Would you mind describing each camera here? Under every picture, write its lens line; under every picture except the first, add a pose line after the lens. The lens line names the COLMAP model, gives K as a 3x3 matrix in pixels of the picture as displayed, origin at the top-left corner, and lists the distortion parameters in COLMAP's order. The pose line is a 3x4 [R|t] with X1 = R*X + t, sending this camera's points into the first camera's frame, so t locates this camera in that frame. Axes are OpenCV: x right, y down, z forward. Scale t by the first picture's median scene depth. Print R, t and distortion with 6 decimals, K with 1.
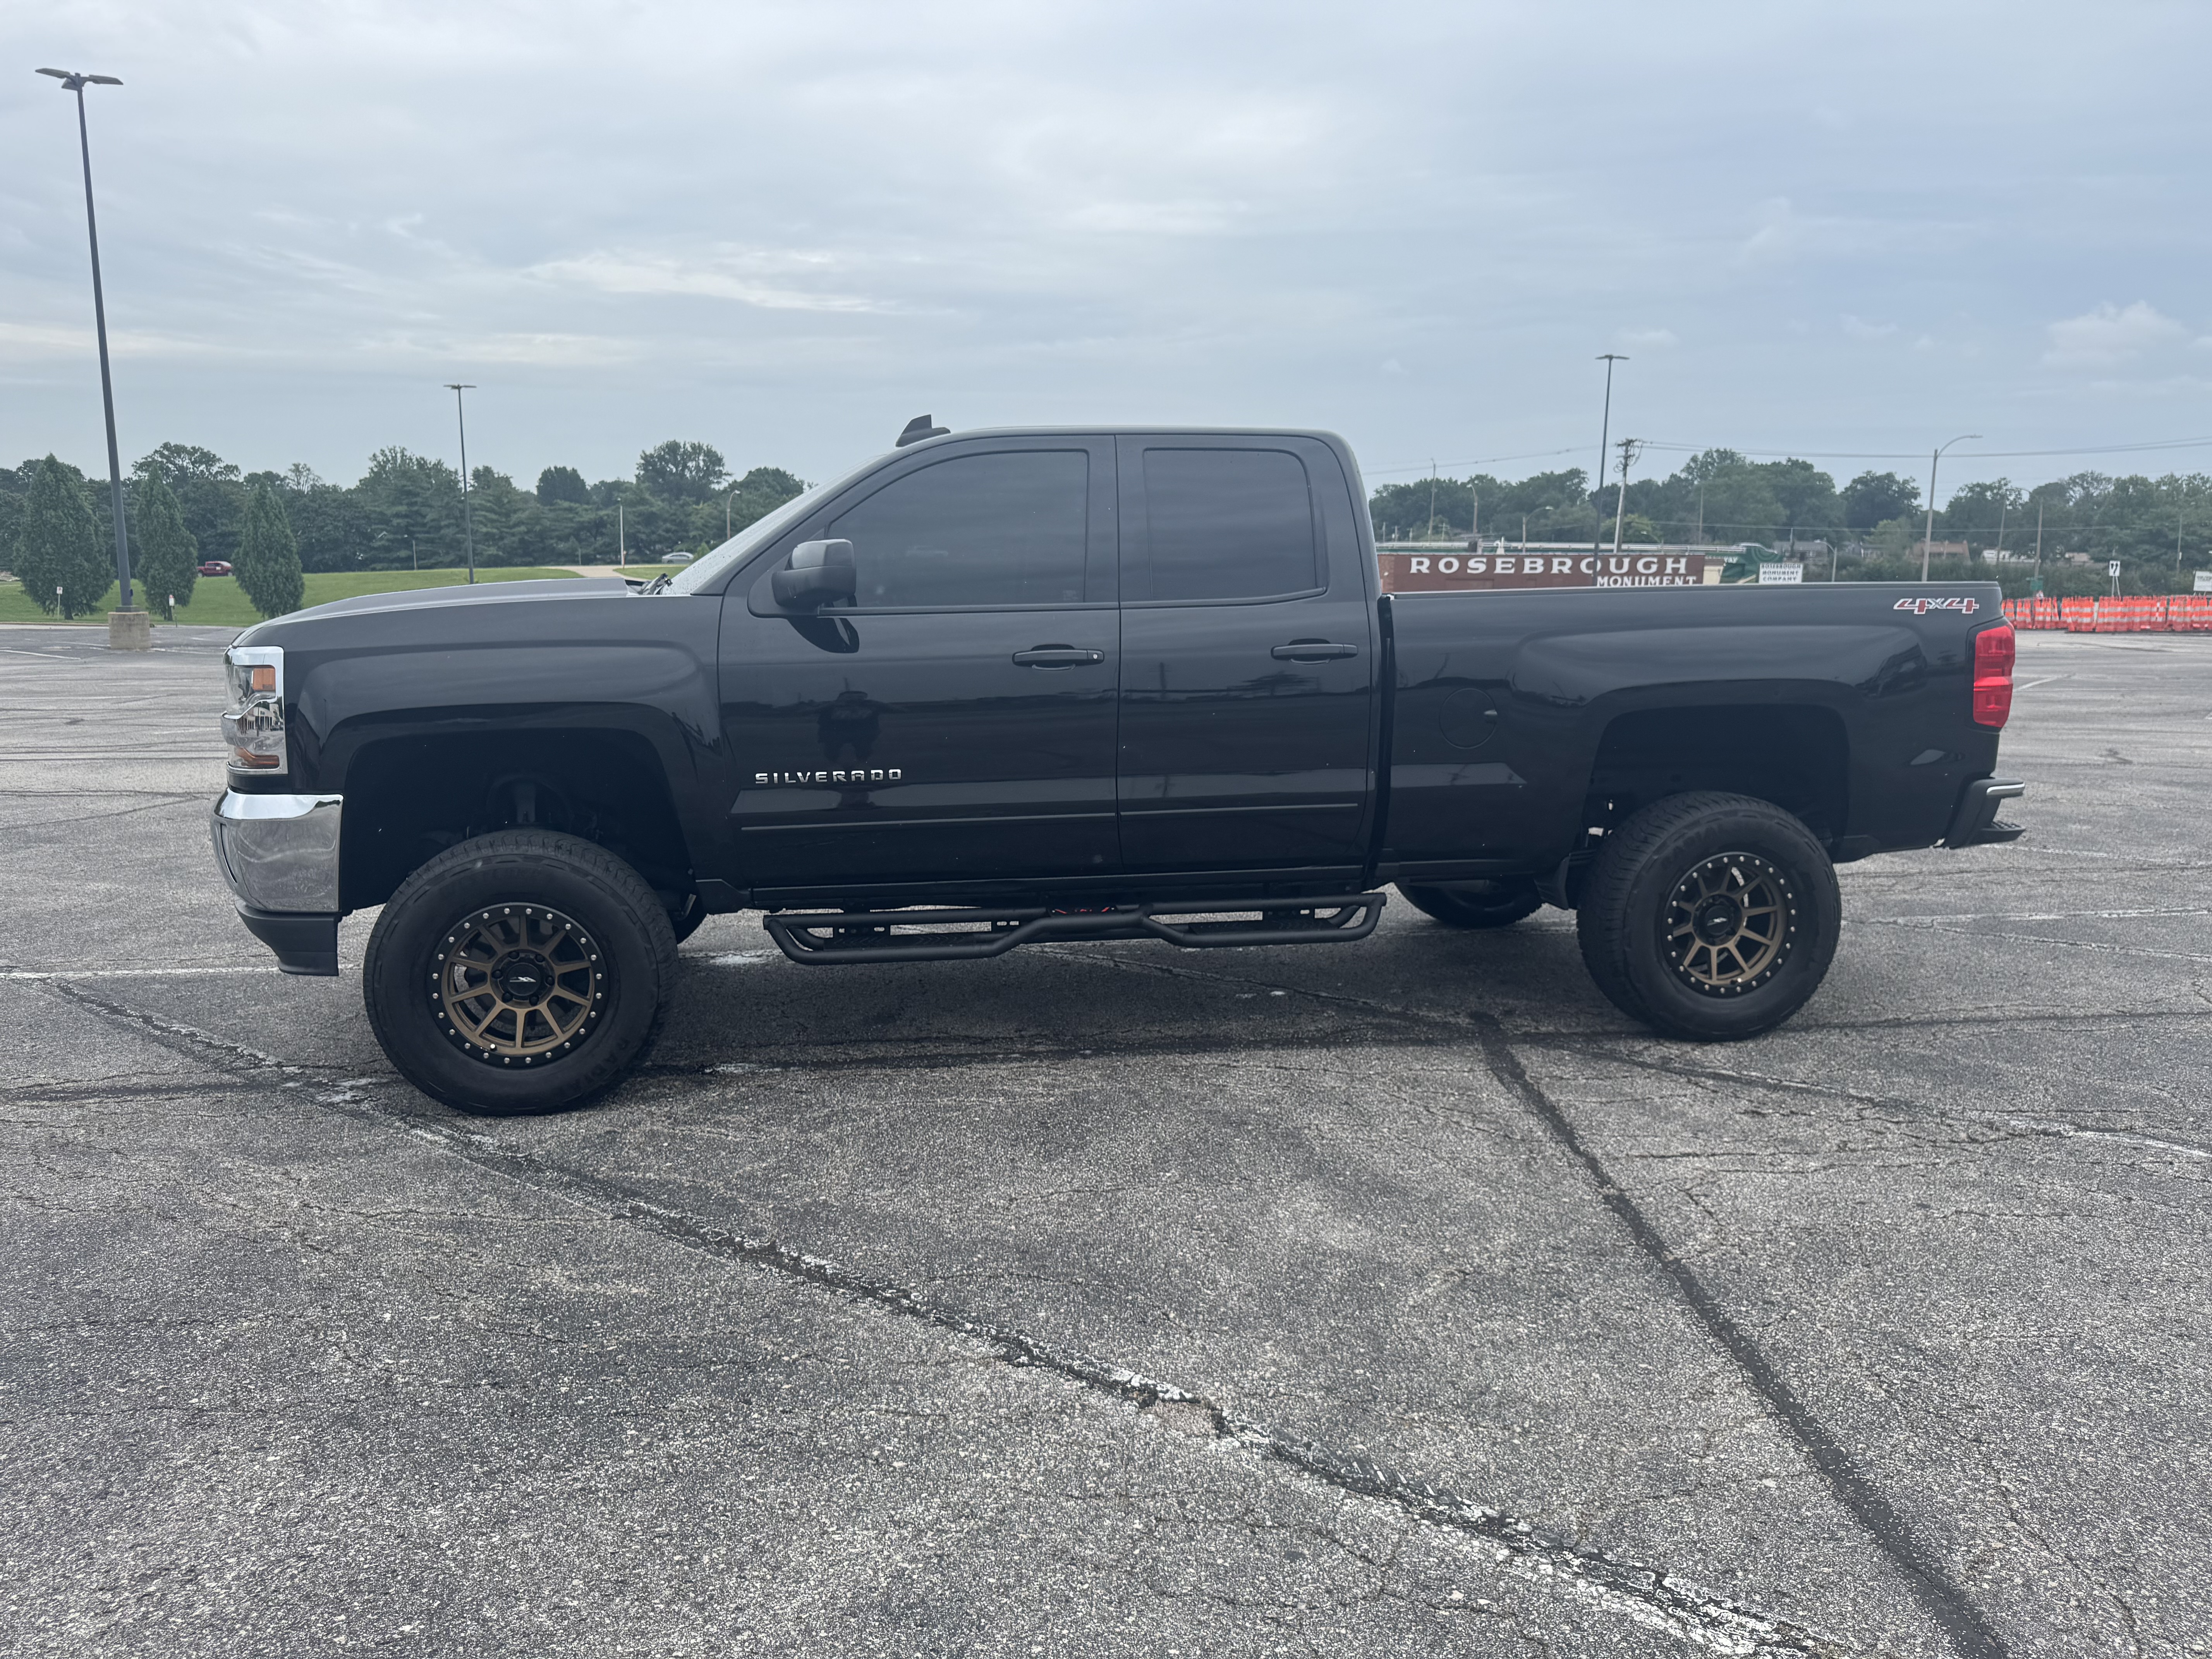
lens RADIAL K [[1604.2, 0, 1106.0], [0, 1604.2, 829.5], [0, 0, 1]] dist [0.006346, 0.000987]
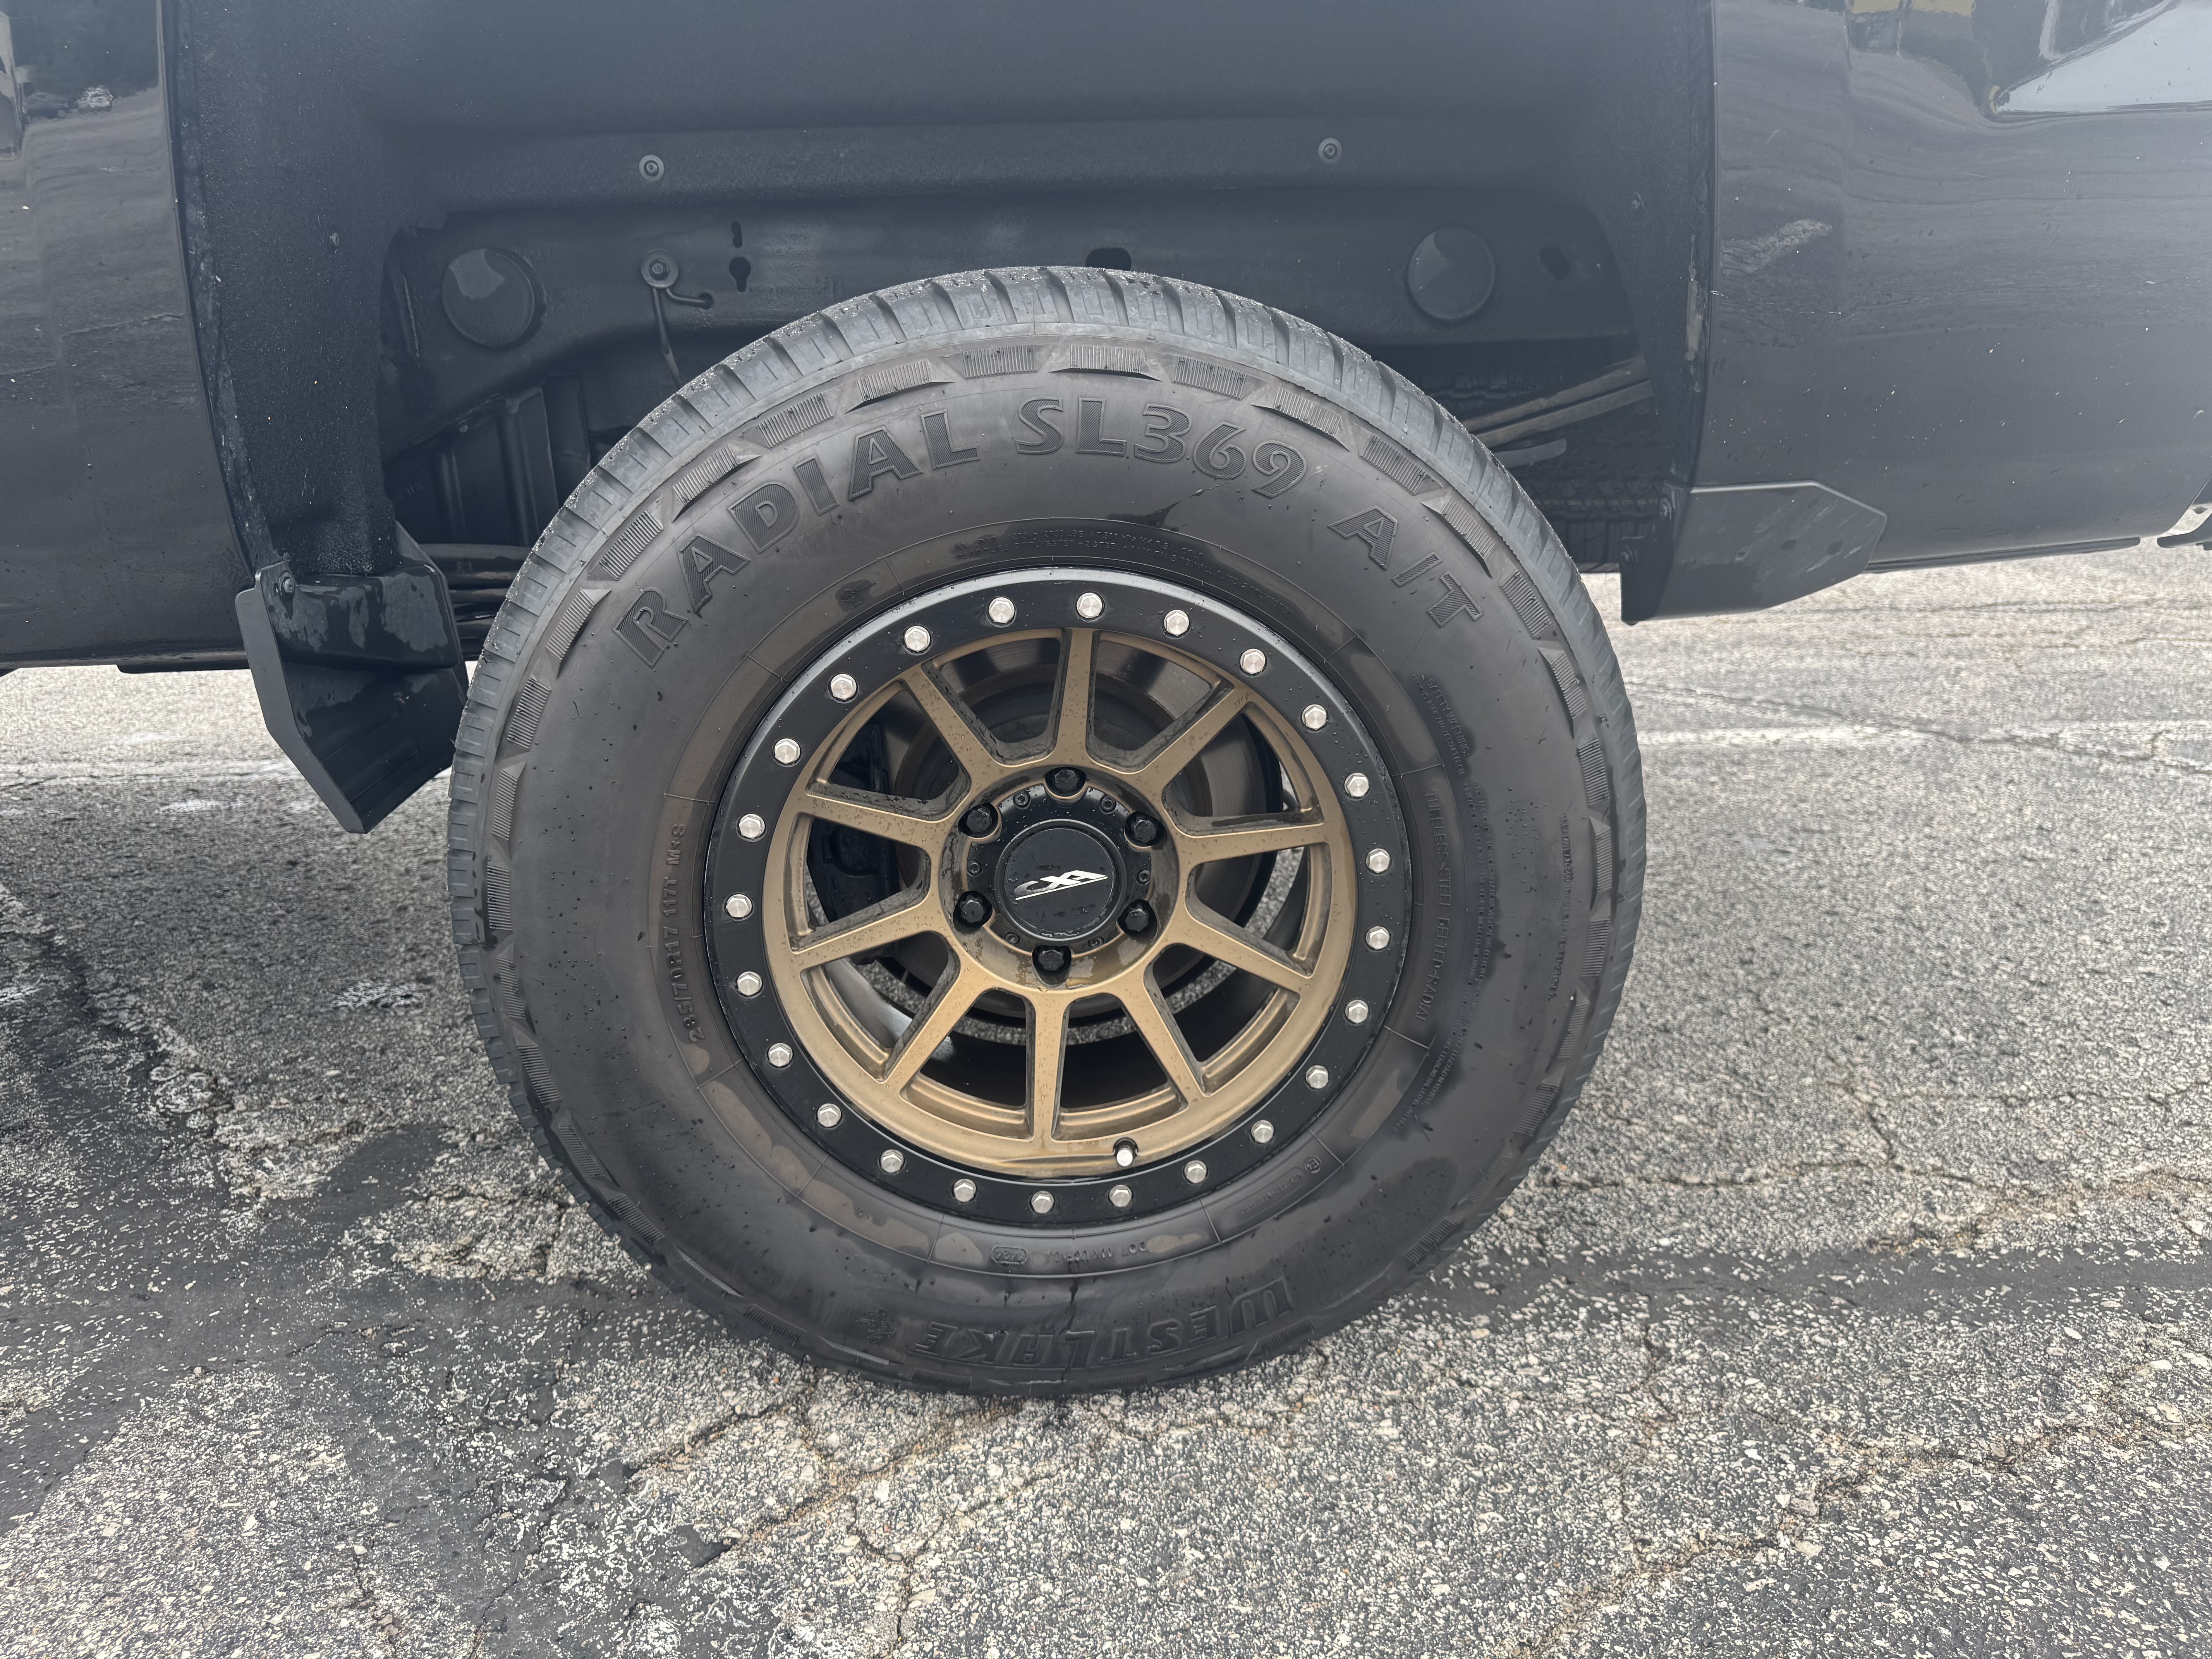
lens RADIAL K [[1604.2, 0, 1106.0], [0, 1604.2, 829.5], [0, 0, 1]] dist [0.006346, 0.000987]
pose [[0.993376, 0.020410, -0.113085, 0.423681], [0.000632, 0.983116, 0.182981, 0.009797], [0.114910, -0.181840, 0.976591, 0.810231]]
